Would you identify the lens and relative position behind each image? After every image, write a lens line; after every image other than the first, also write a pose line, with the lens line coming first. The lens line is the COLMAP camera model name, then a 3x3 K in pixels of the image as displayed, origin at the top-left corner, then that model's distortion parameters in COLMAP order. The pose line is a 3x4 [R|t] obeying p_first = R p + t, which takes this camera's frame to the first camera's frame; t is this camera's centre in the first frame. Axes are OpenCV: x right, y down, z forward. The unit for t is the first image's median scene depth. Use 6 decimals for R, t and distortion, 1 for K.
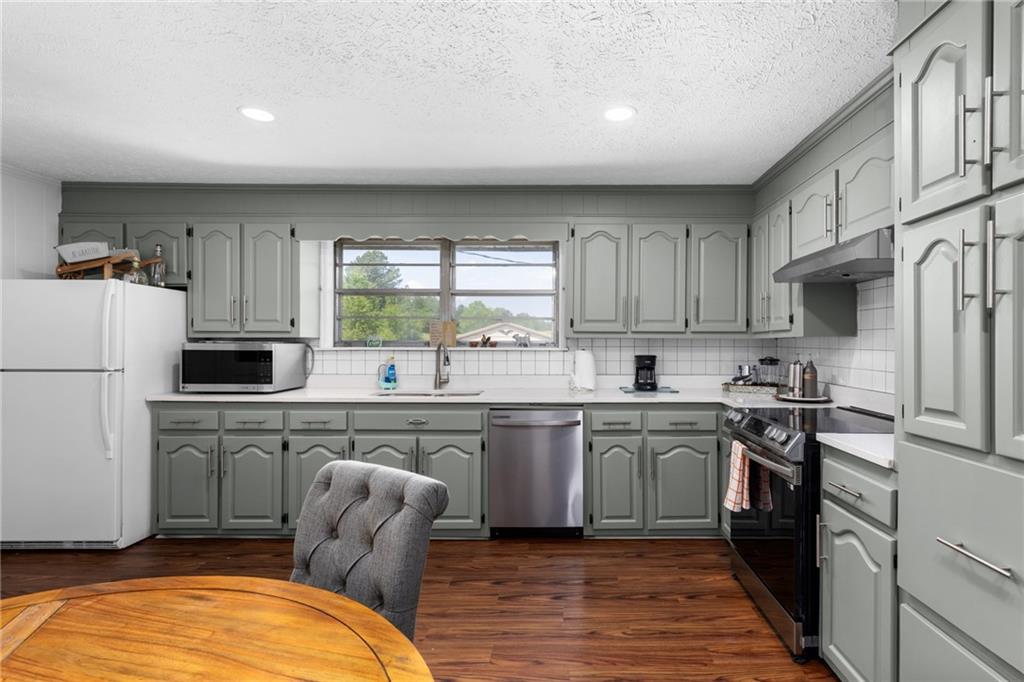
lens RADIAL K [[461.8, 0, 512.0], [0, 461.8, 341.0], [0, 0, 1]] dist [-0.011025, -0.000215]
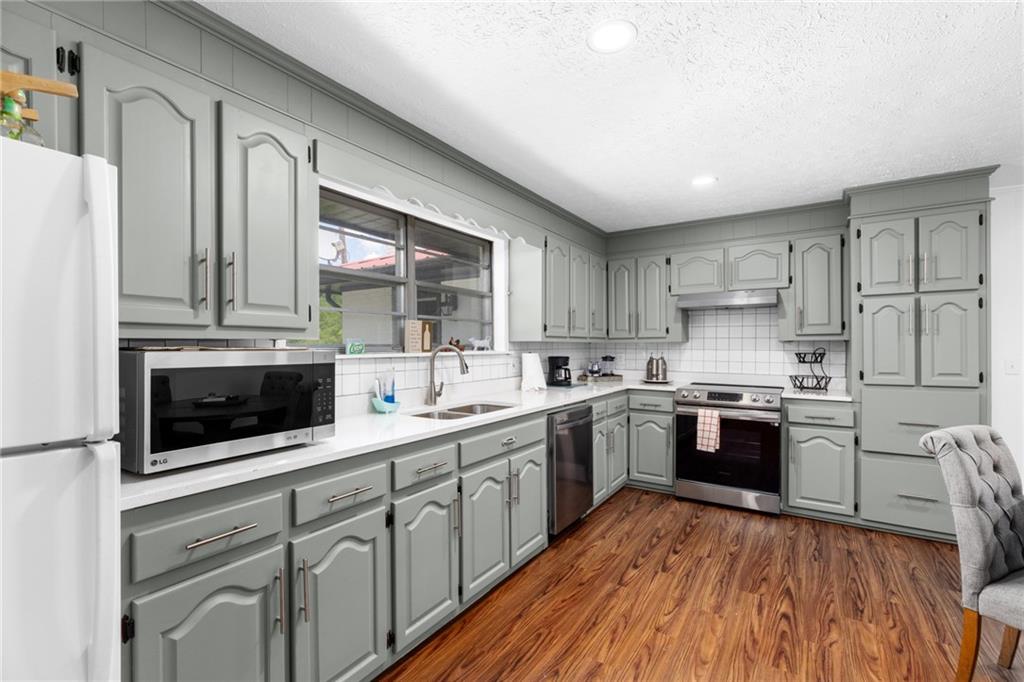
lens RADIAL K [[461.8, 0, 512.0], [0, 461.8, 341.0], [0, 0, 1]] dist [-0.011025, -0.000215]
pose [[0.541042, 0.003932, 0.840986, -0.965265], [-0.002111, 0.999992, -0.003317, -0.005508], [-0.840993, 0.000020, 0.541047, 0.568776]]
